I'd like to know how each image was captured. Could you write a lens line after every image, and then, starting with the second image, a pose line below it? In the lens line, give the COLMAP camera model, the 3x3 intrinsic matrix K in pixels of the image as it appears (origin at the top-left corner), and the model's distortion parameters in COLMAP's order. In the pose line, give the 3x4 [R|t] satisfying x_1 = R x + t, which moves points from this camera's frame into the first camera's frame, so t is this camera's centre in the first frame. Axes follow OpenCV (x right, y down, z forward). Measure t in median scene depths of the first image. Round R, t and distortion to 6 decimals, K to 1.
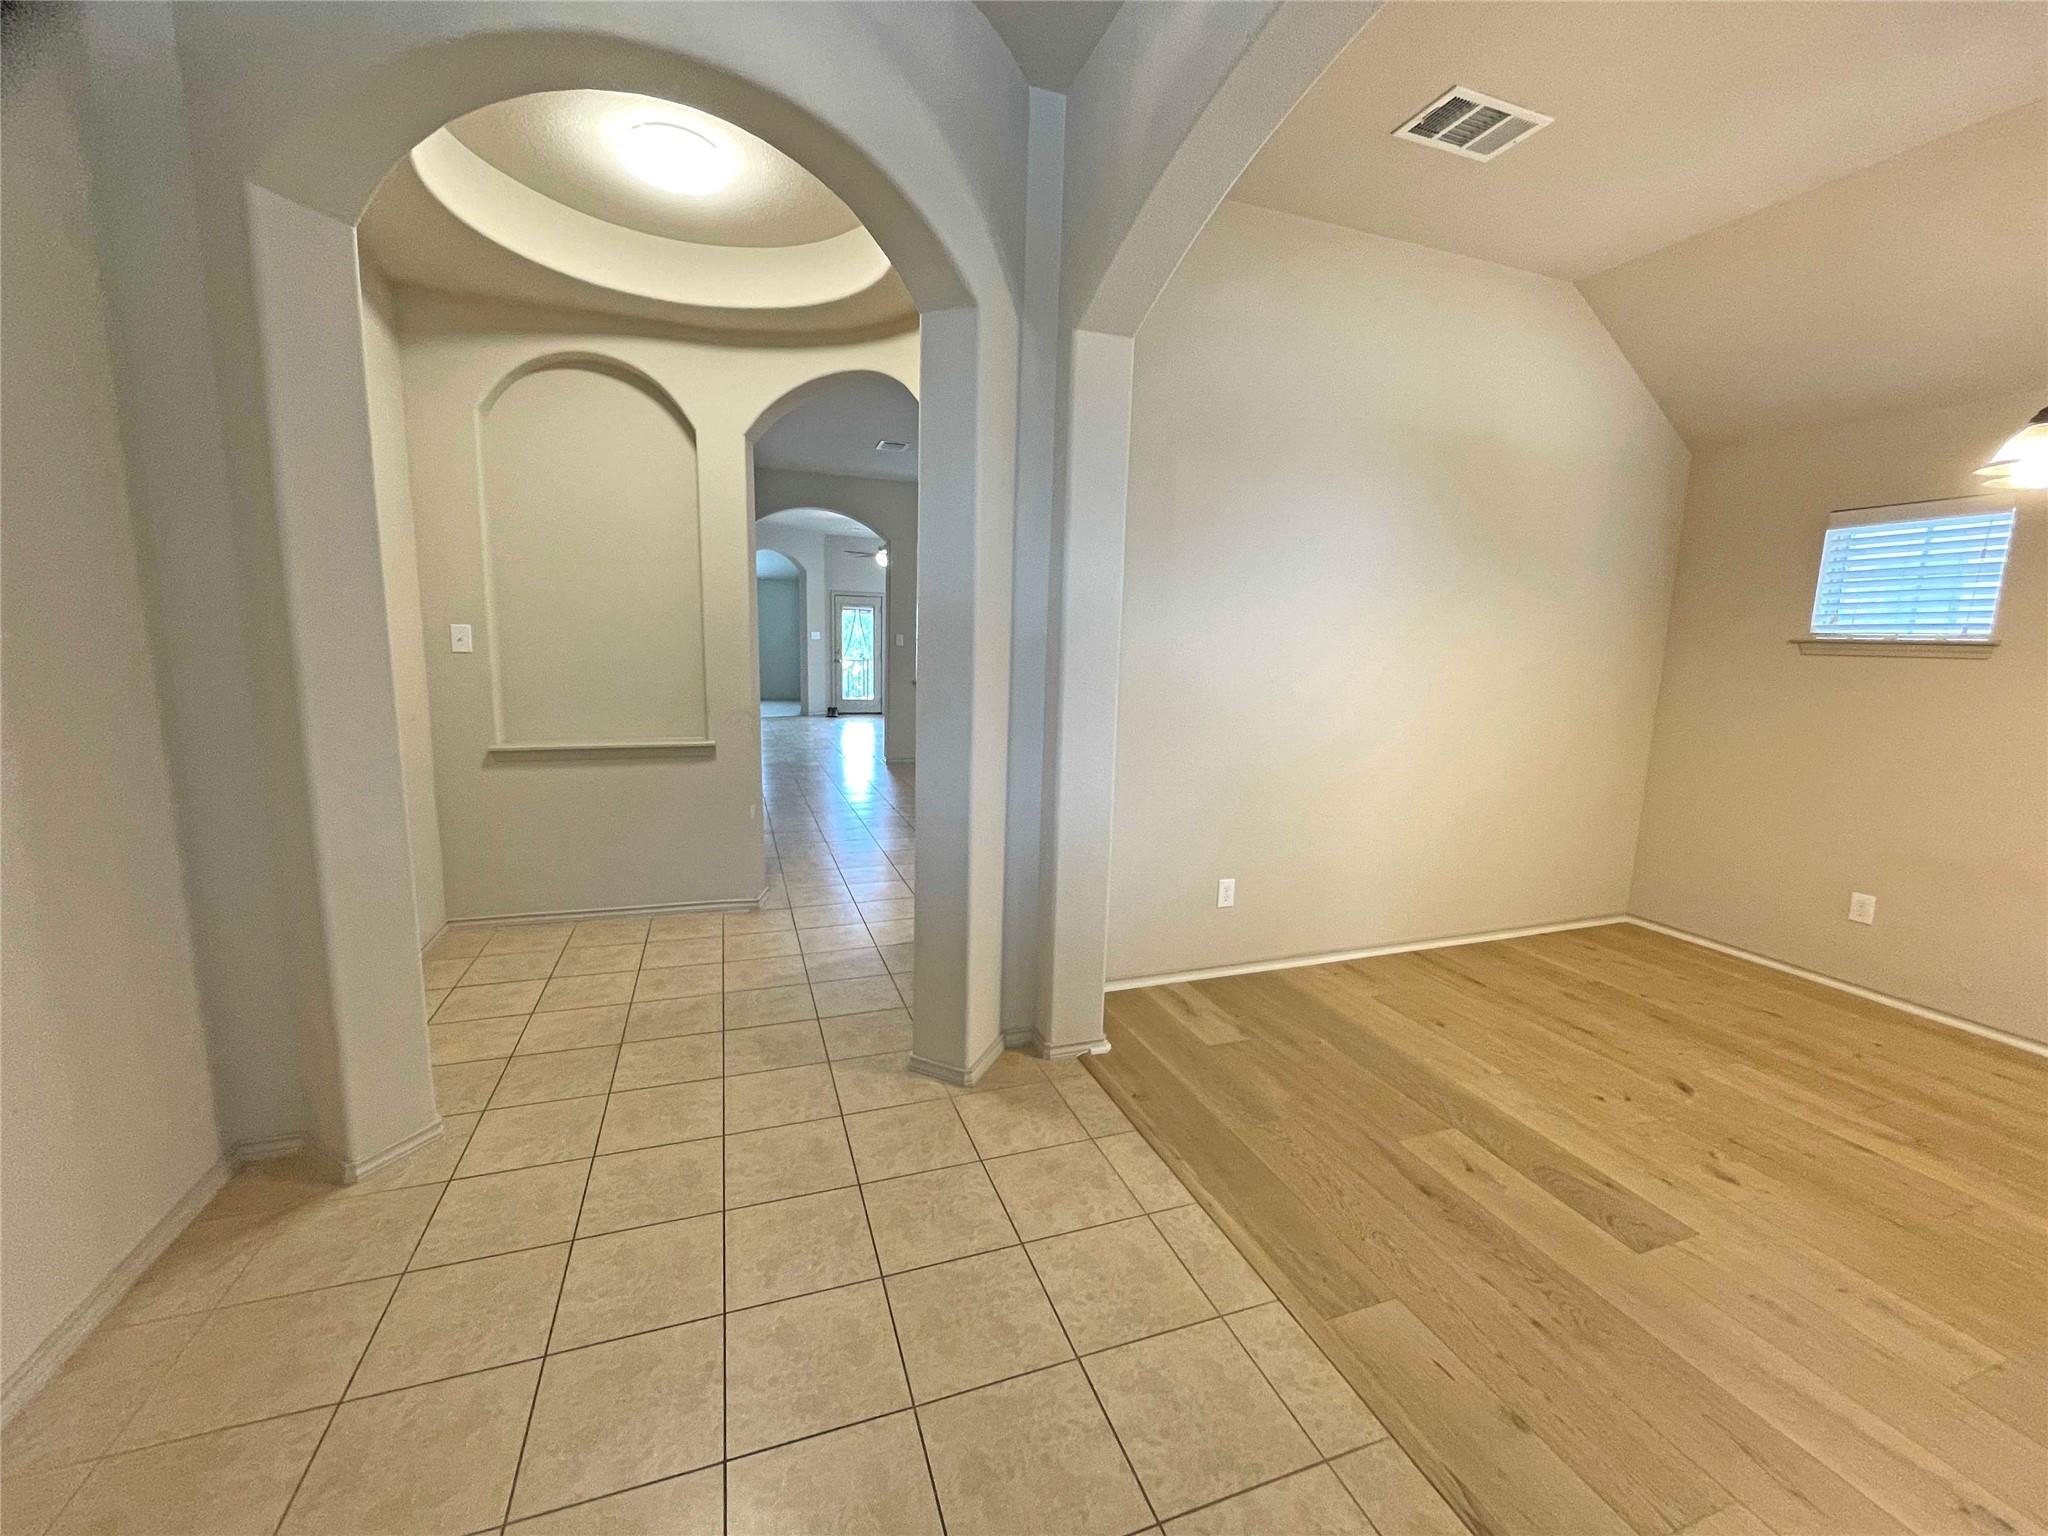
lens RADIAL K [[824.3, 0, 1024.1], [0, 824.3, 765.3], [0, 0, 1]] dist [0.008523, -0.000342]
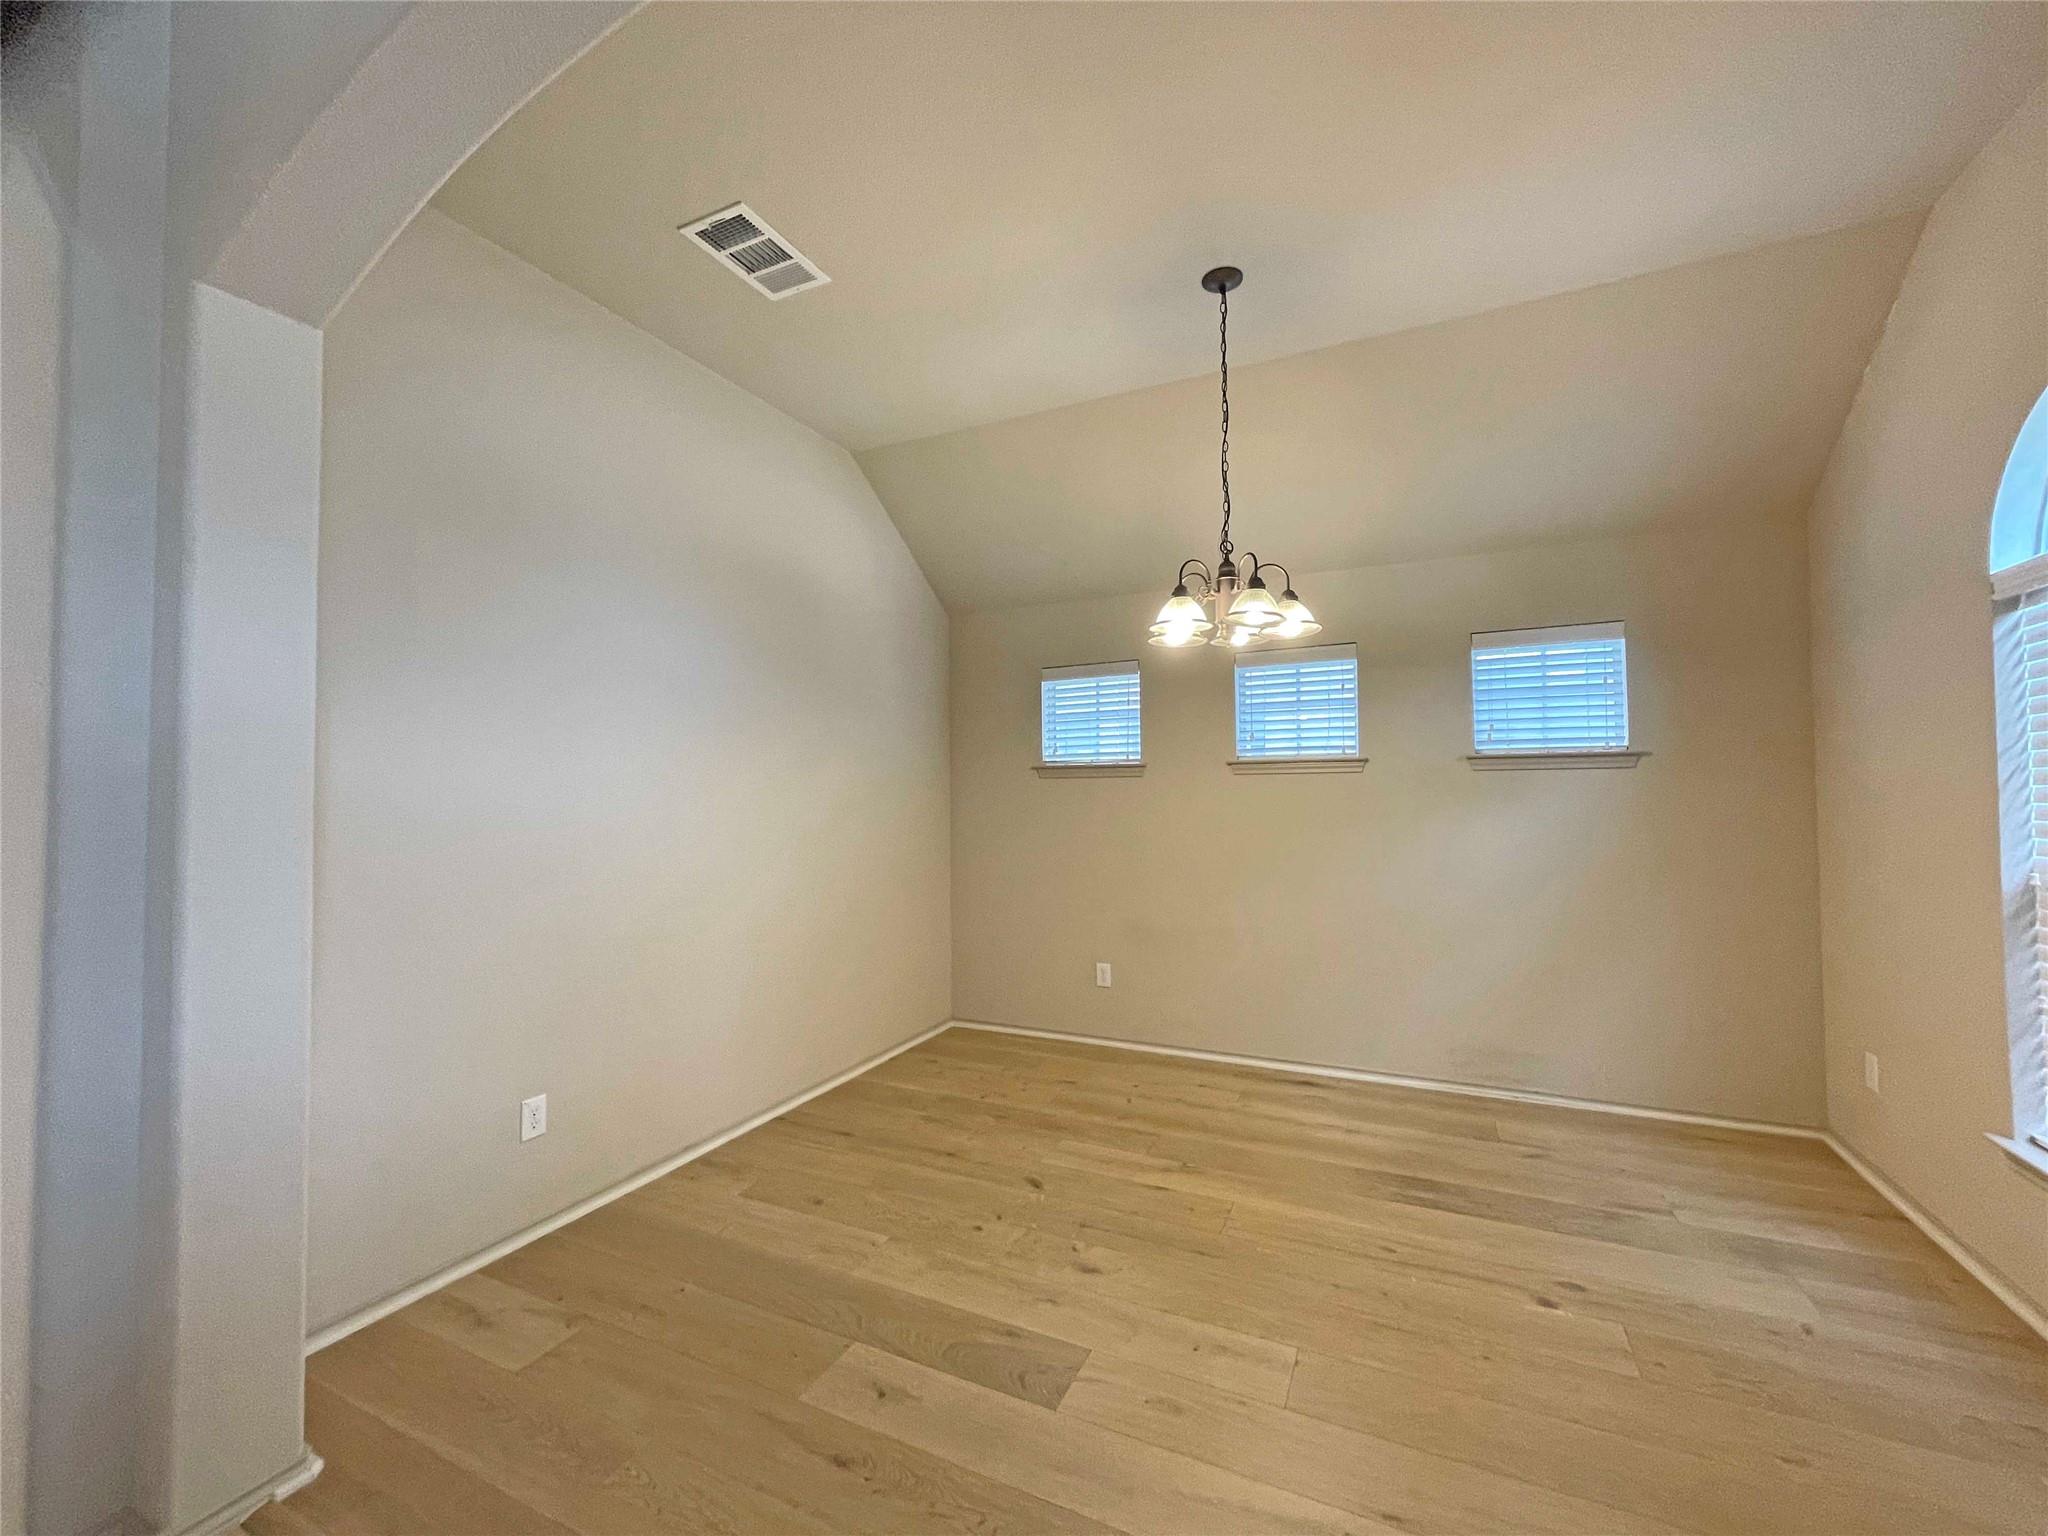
lens RADIAL K [[824.3, 0, 1024.1], [0, 824.3, 765.3], [0, 0, 1]] dist [0.008523, -0.000342]
pose [[0.709715, -0.010616, 0.704409, 0.050212], [0.135872, 0.983176, -0.122078, -0.004471], [-0.691262, 0.182350, 0.699217, 0.163880]]
